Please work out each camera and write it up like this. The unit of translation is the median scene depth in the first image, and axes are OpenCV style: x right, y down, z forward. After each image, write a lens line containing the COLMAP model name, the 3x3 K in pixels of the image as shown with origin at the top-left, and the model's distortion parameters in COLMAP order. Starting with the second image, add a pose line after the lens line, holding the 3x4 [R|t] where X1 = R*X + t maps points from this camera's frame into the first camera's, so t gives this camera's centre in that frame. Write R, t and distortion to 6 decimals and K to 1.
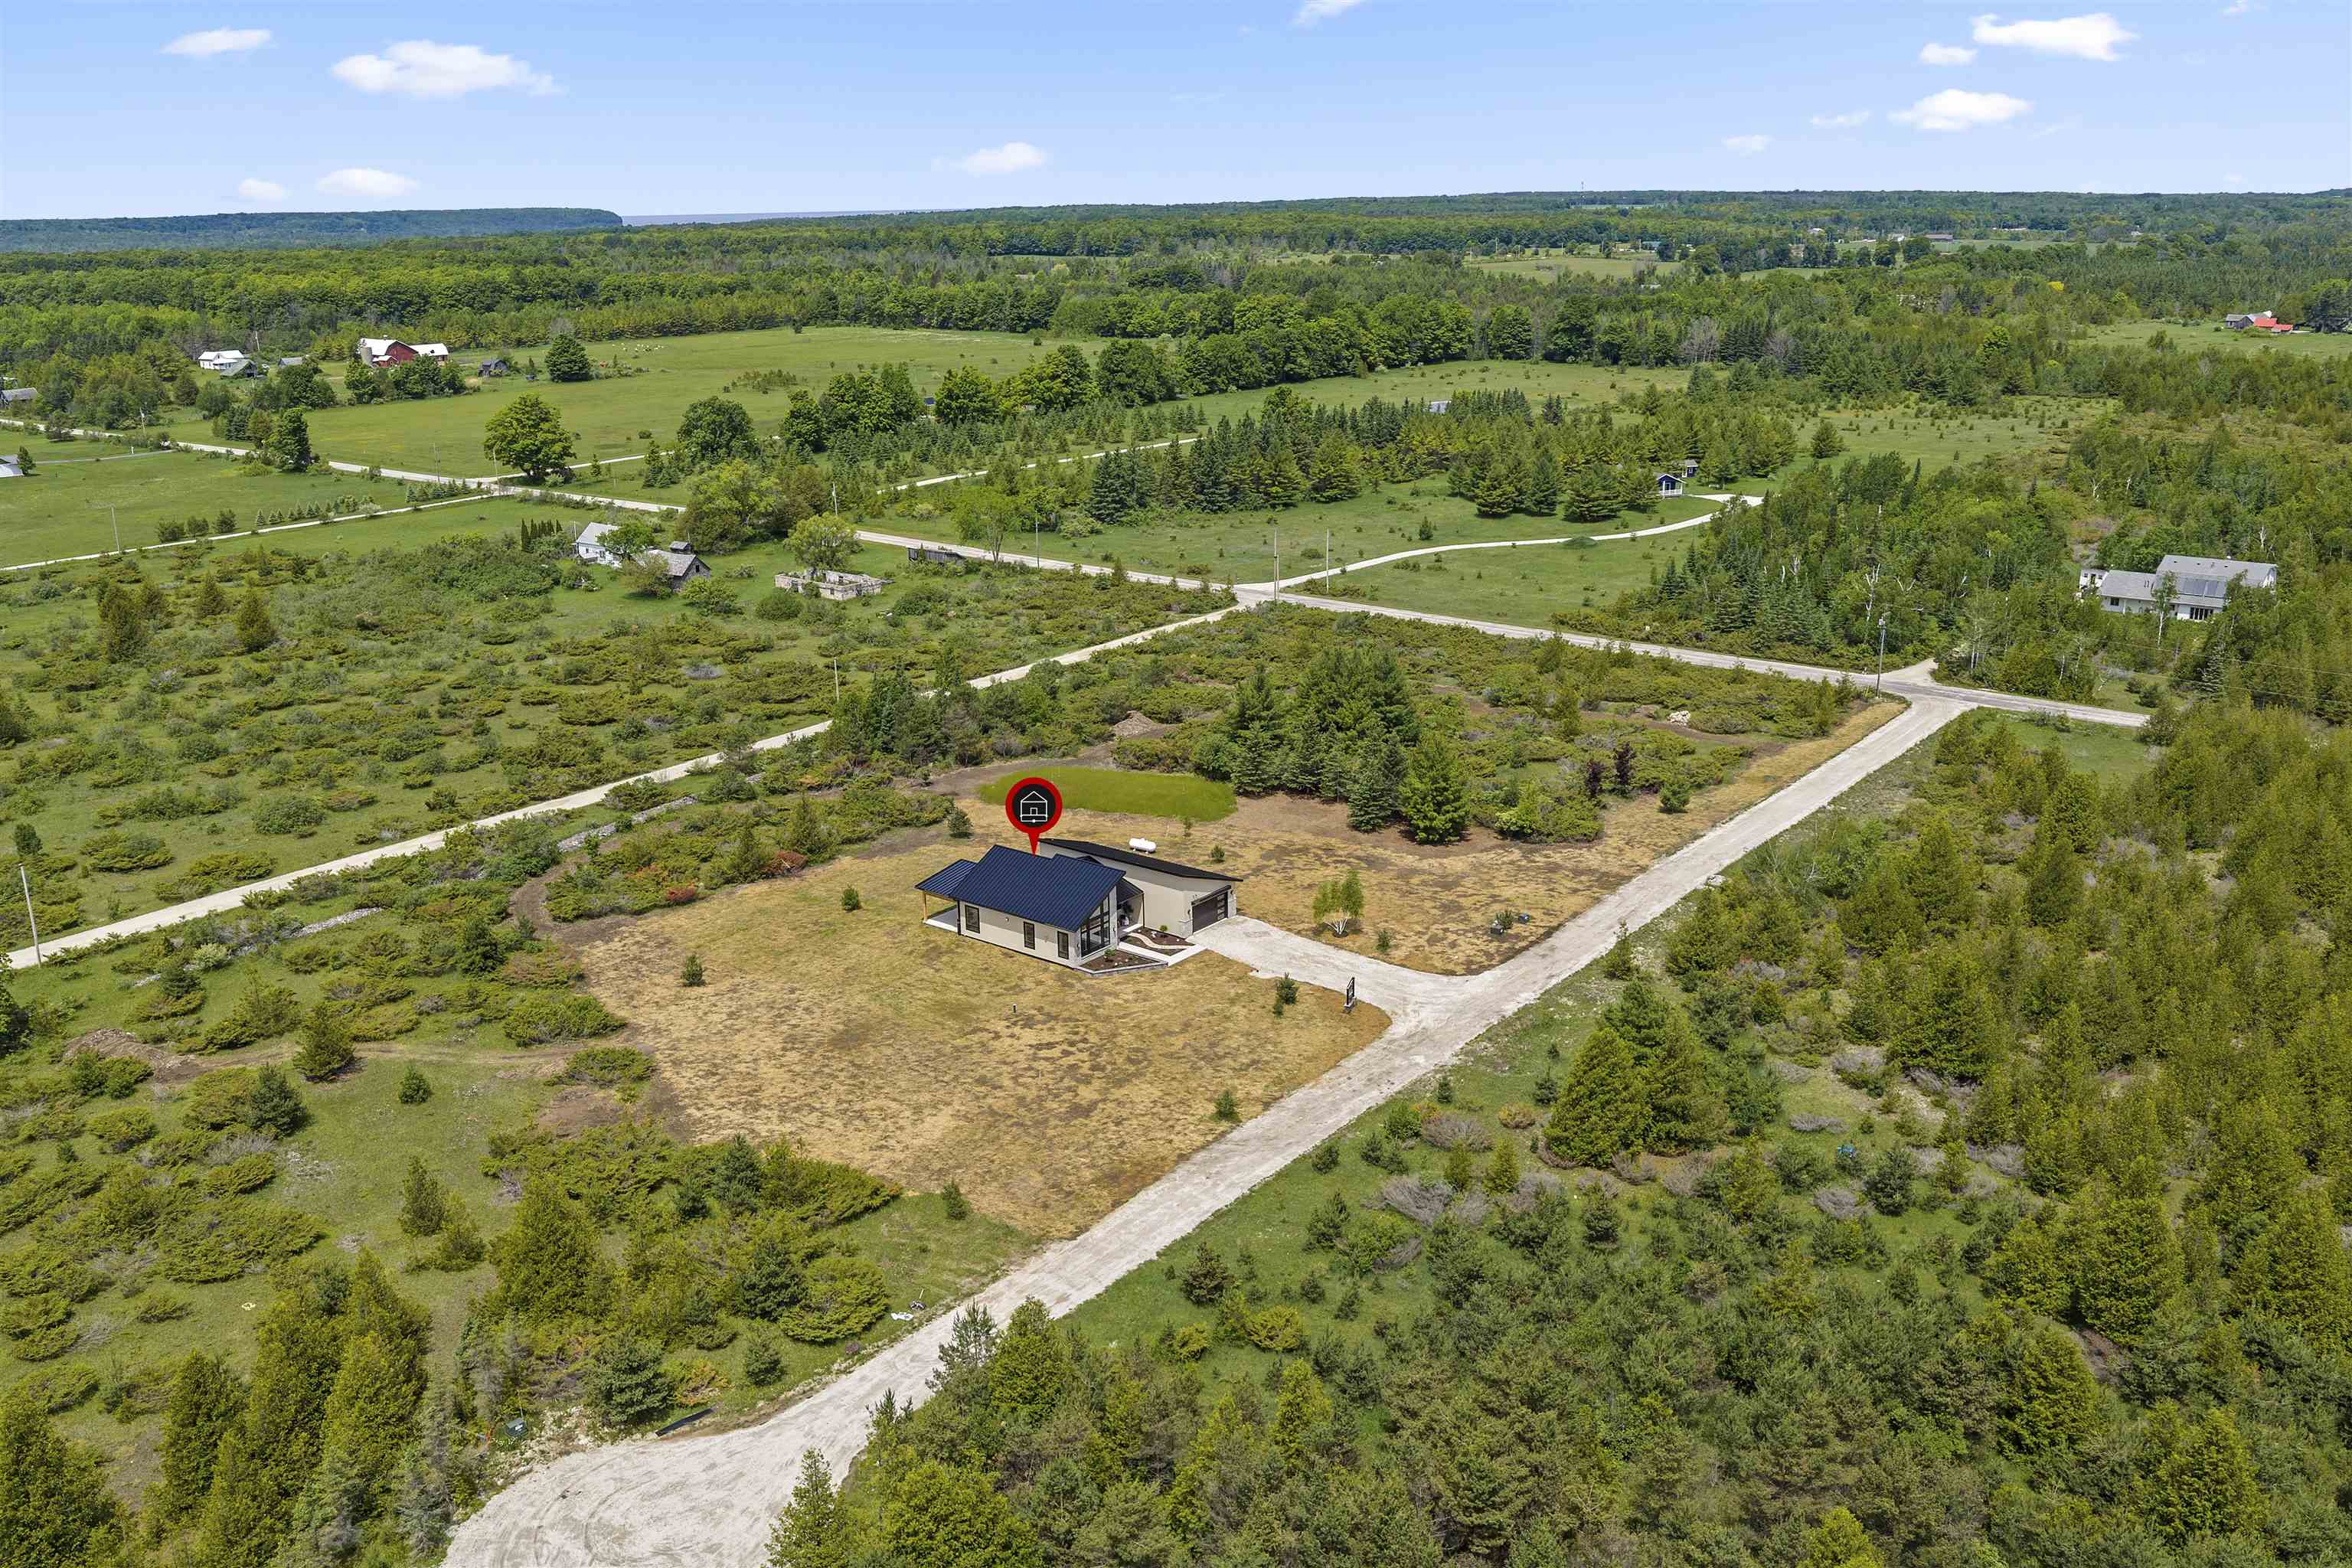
lens RADIAL K [[1949.6, 0, 1182.9], [0, 1949.6, 784.8], [0, 0, 1]] dist [0.004624, -0.010130]
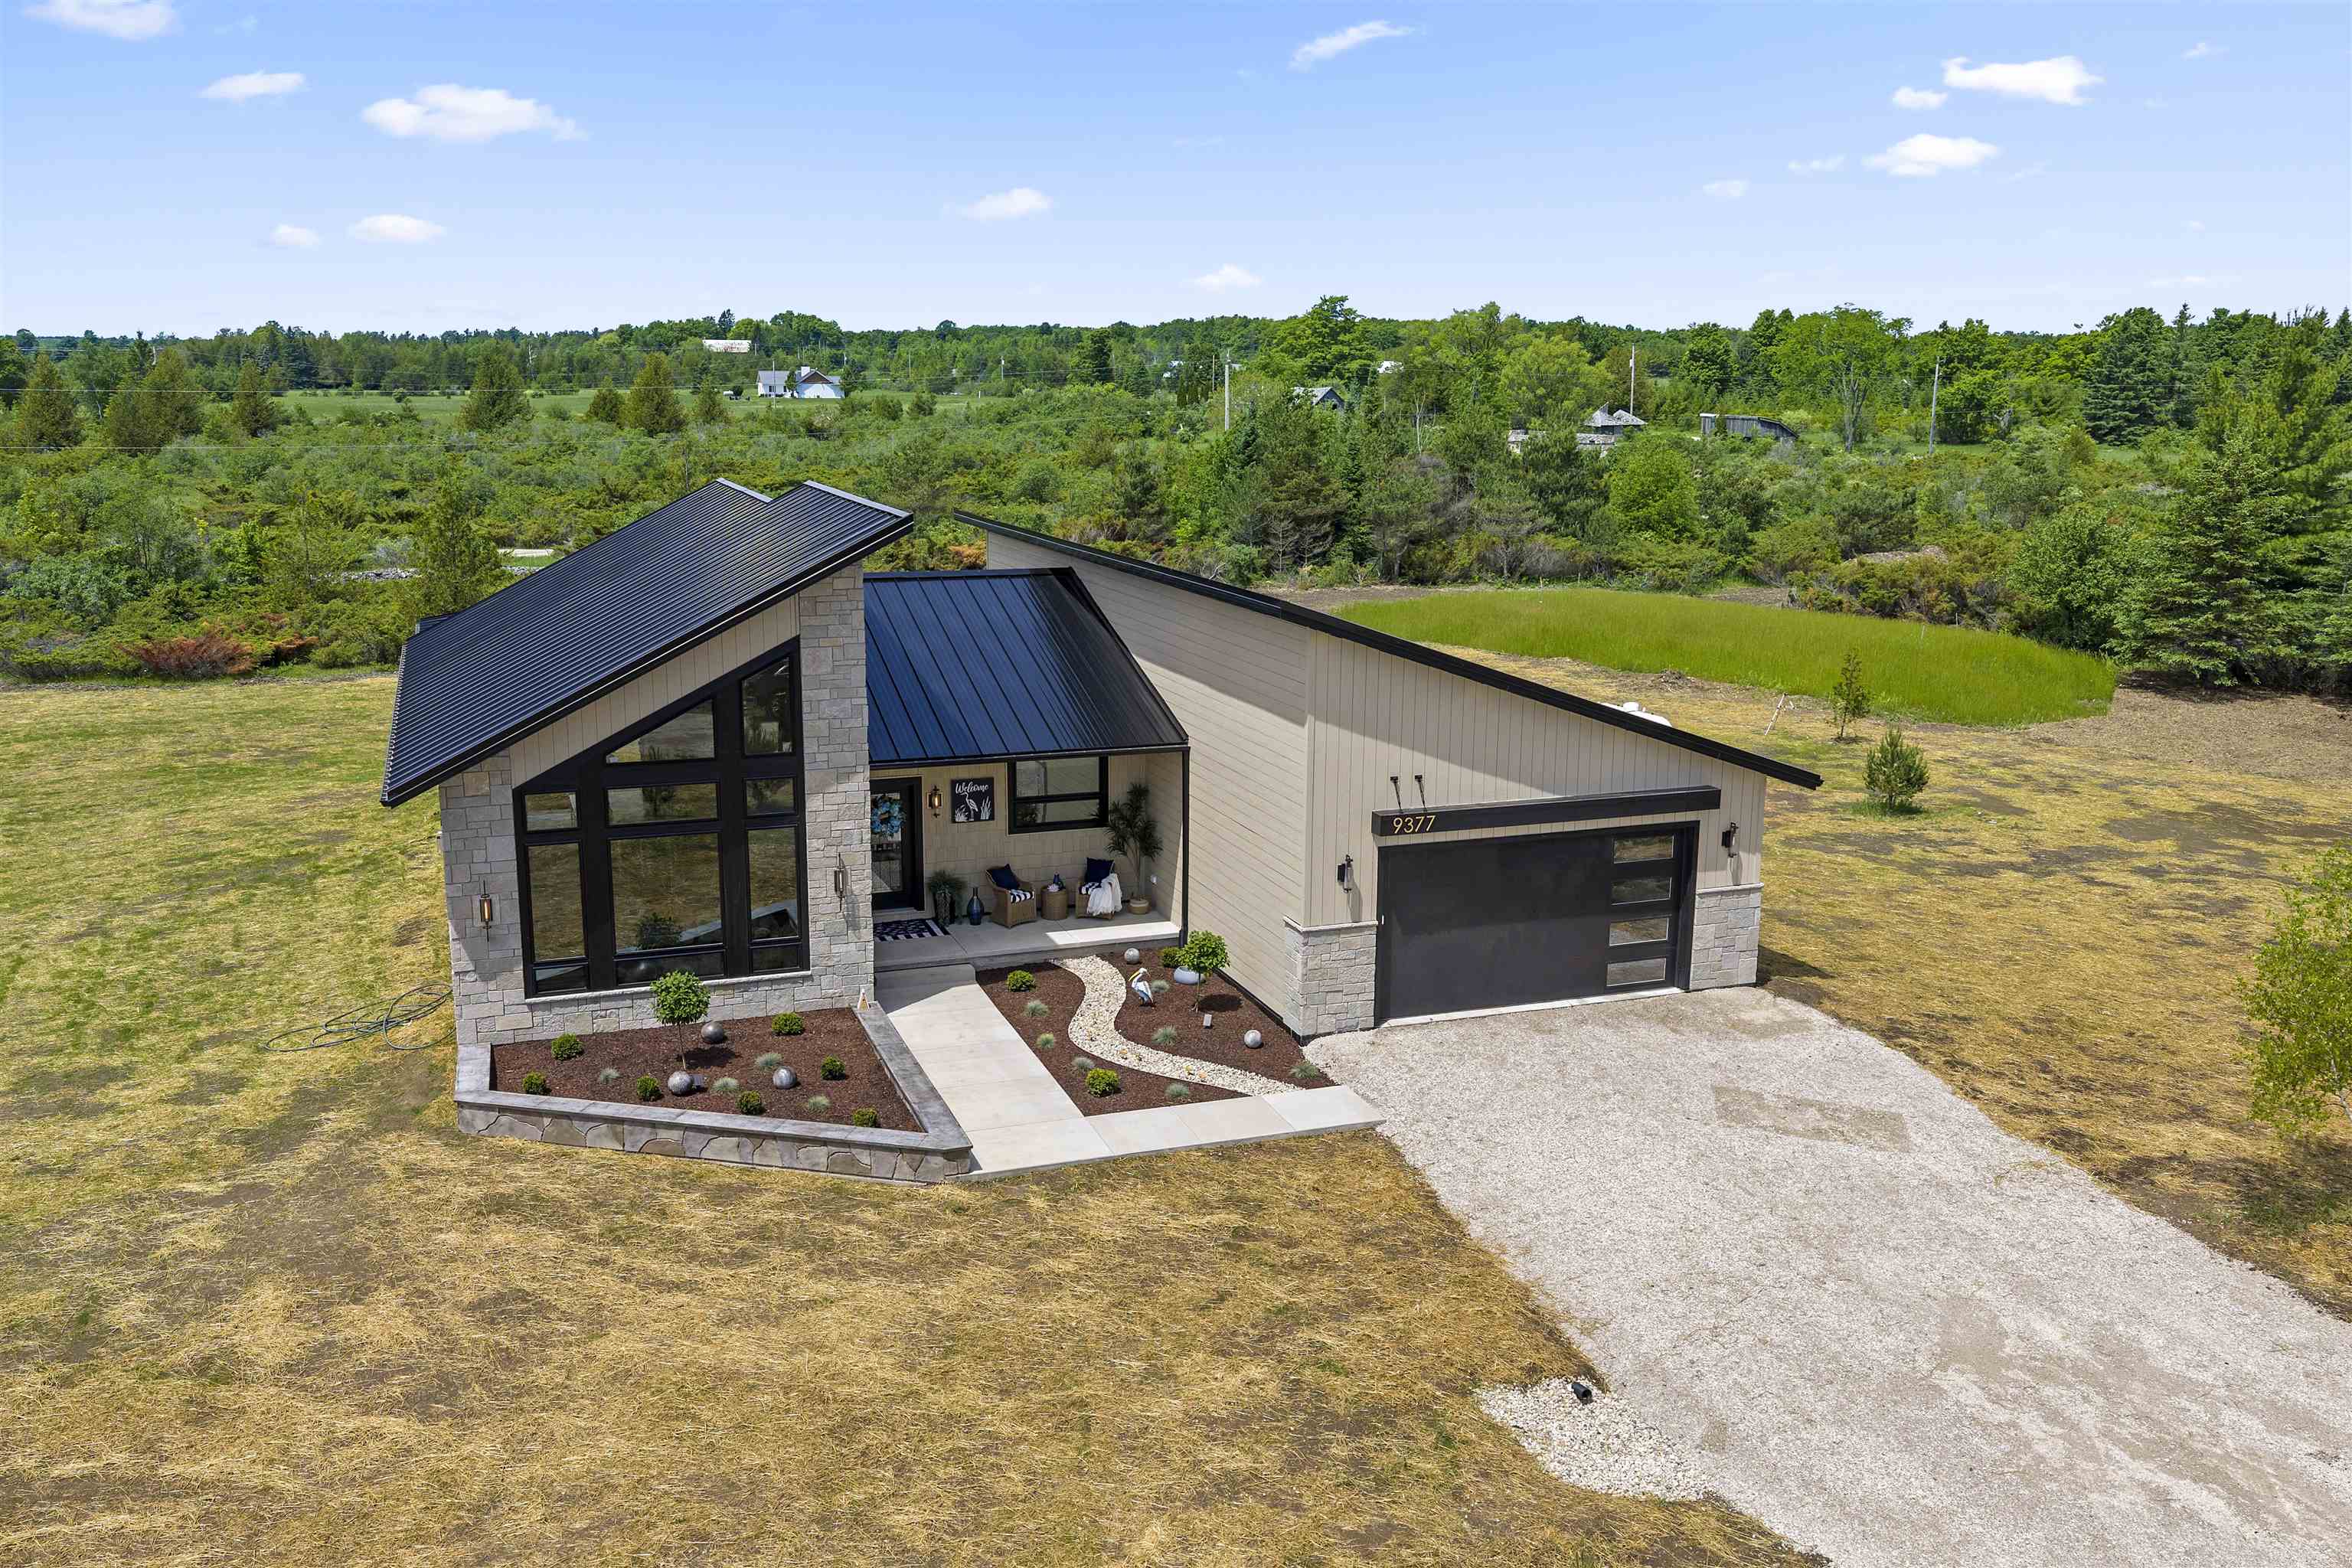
lens RADIAL K [[1949.6, 0, 1182.9], [0, 1949.6, 784.8], [0, 0, 1]] dist [0.004624, -0.010130]
pose [[0.854961, 0.128100, -0.502625, 0.061531], [-0.166448, 0.985532, -0.031952, 0.057374], [0.491260, 0.110979, 0.863914, 0.753309]]
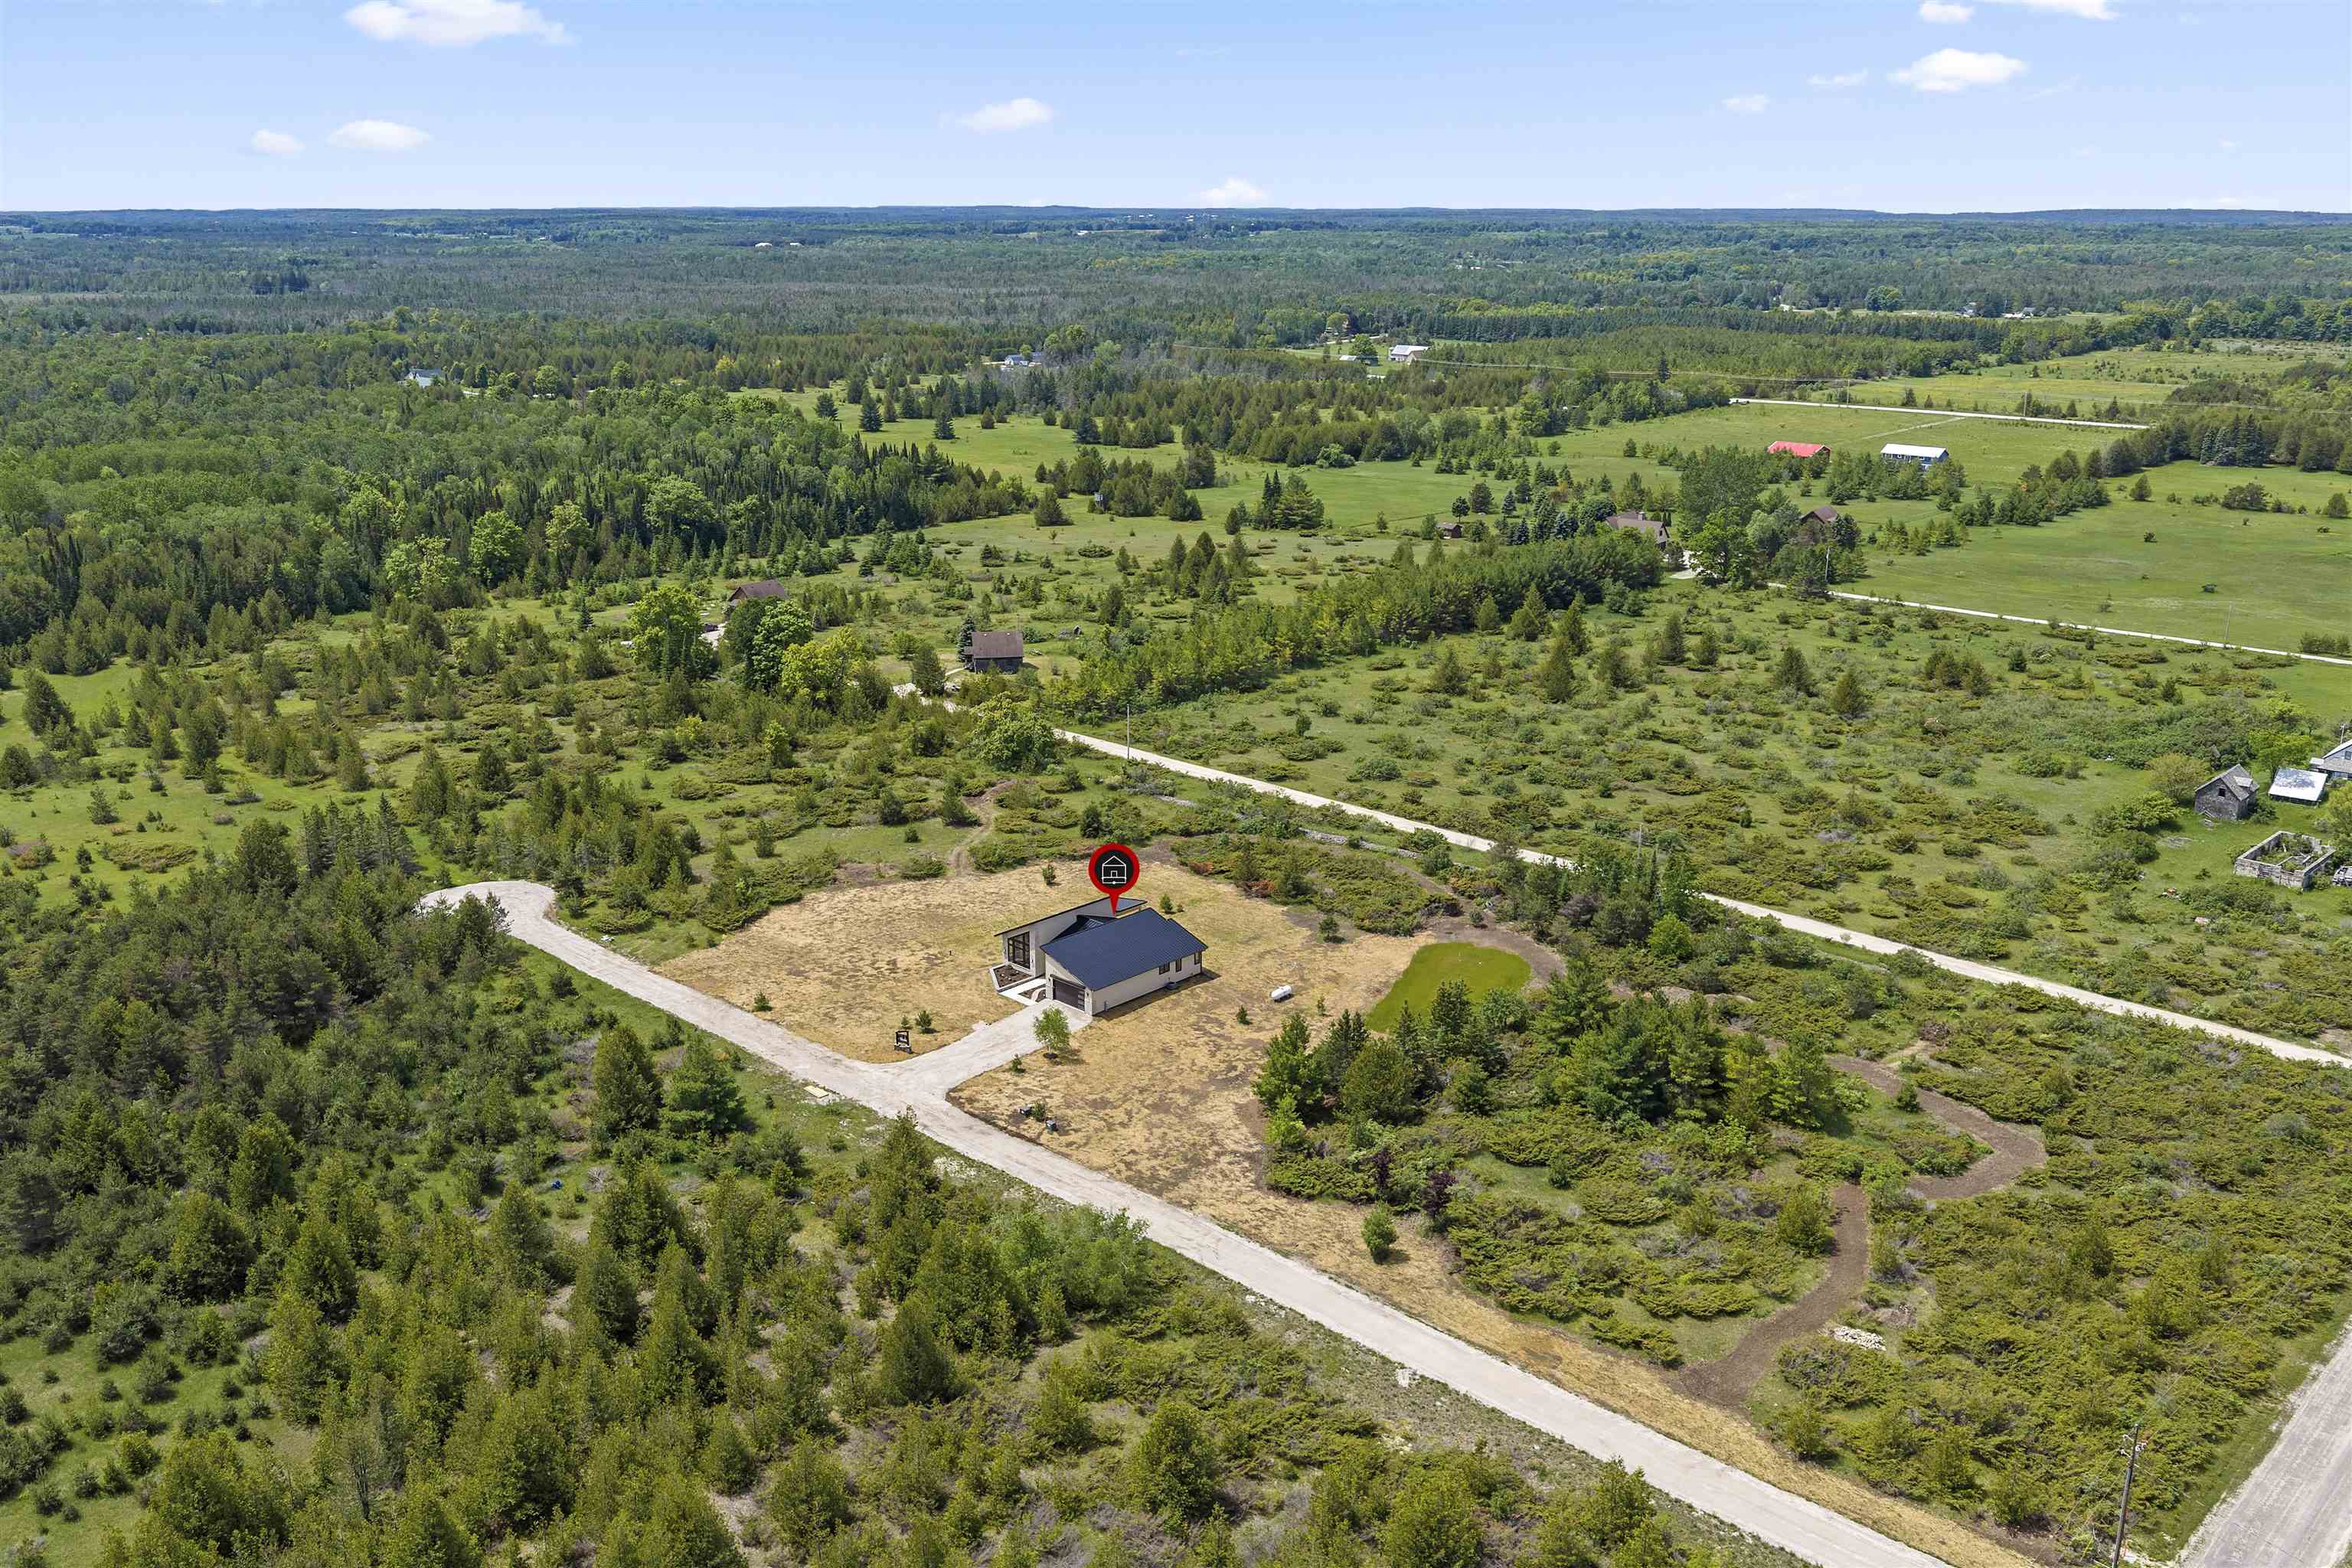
lens RADIAL K [[1949.6, 0, 1182.9], [0, 1949.6, 784.8], [0, 0, 1]] dist [0.004624, -0.010130]
pose [[-0.090810, 0.294932, -0.951193, 1.034028], [-0.285356, 0.907383, 0.308591, -0.414552], [0.954110, 0.299452, 0.001761, 0.916899]]
